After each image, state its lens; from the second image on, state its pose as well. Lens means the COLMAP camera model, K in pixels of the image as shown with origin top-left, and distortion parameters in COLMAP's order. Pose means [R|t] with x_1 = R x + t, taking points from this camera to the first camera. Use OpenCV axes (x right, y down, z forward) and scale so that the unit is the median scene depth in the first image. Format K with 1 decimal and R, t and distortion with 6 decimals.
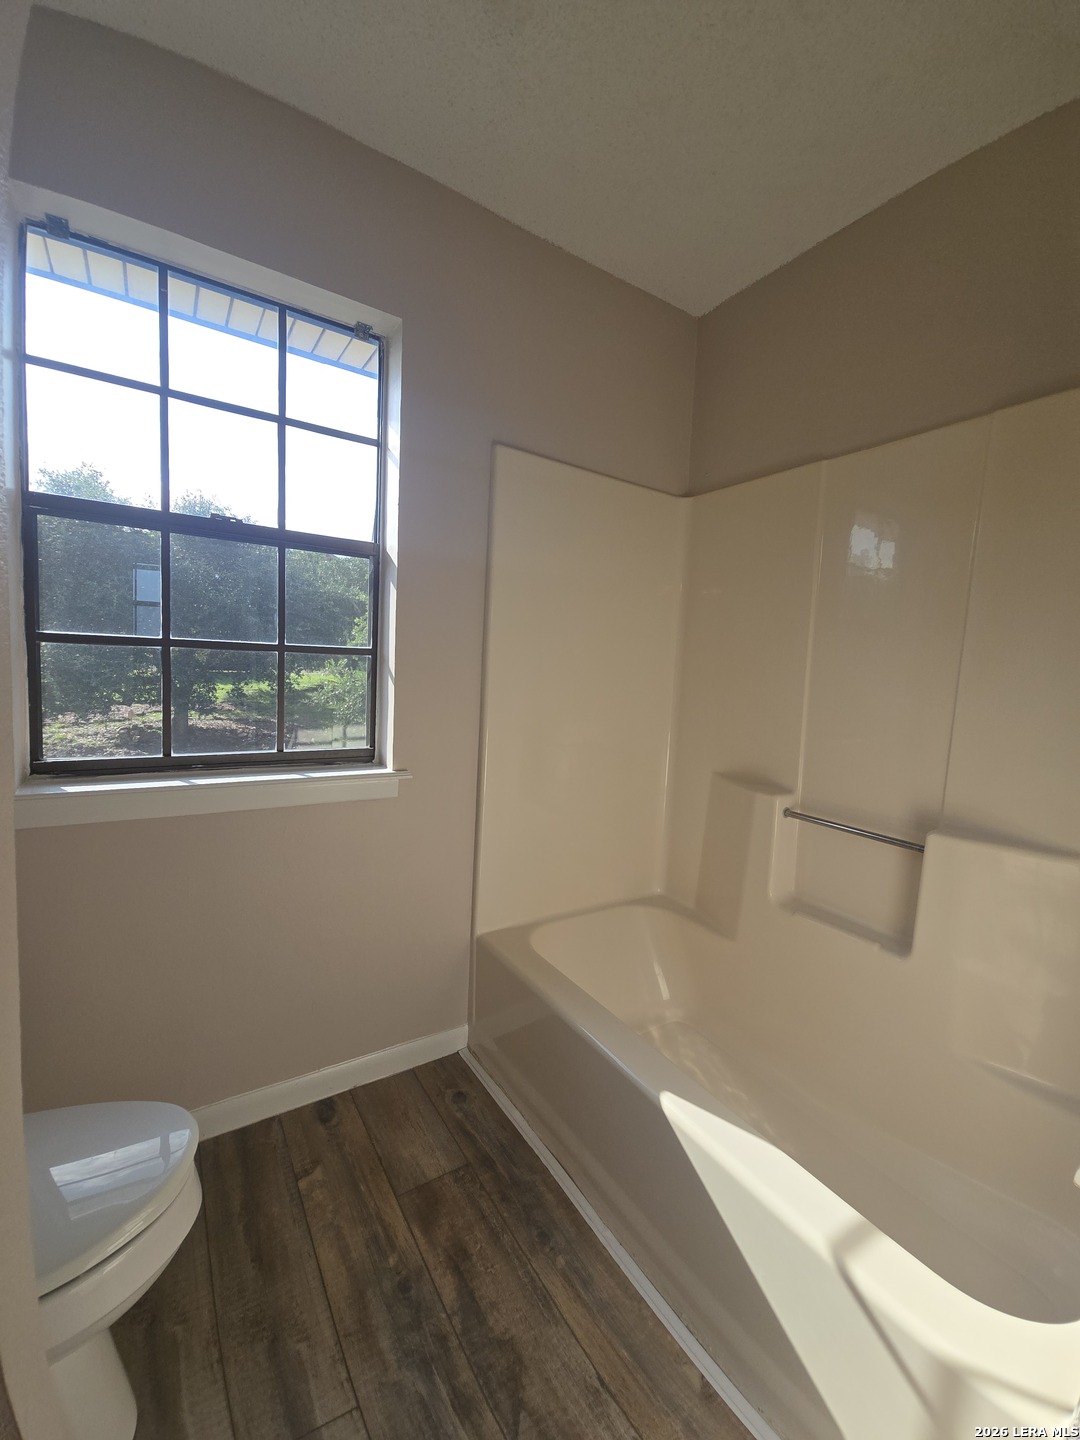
lens RADIAL K [[579.6, 0, 521.0], [0, 579.6, 722.9], [0, 0, 1]] dist [0.008529, -0.014698]
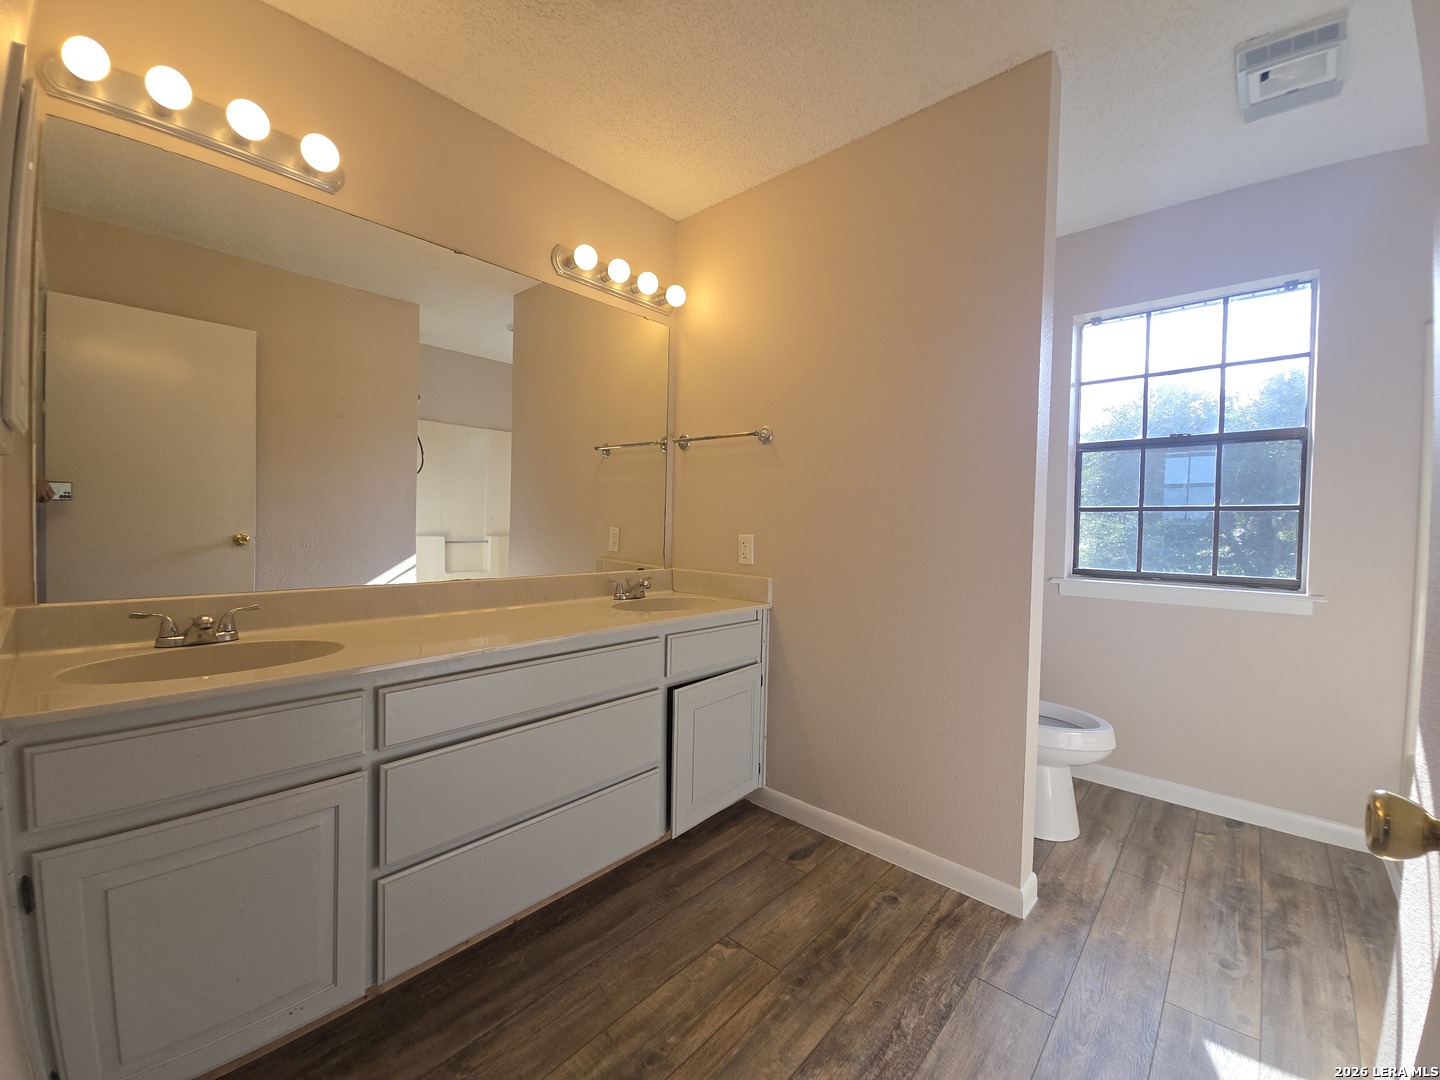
lens RADIAL K [[579.6, 0, 720.0], [0, 579.6, 540.0], [0, 0, 1]] dist [0.008529, -0.014698]
pose [[0.285046, -0.003895, -0.958506, 0.841634], [-0.083619, 0.996078, -0.028915, 0.135987], [0.954860, 0.088392, 0.283602, -0.865942]]
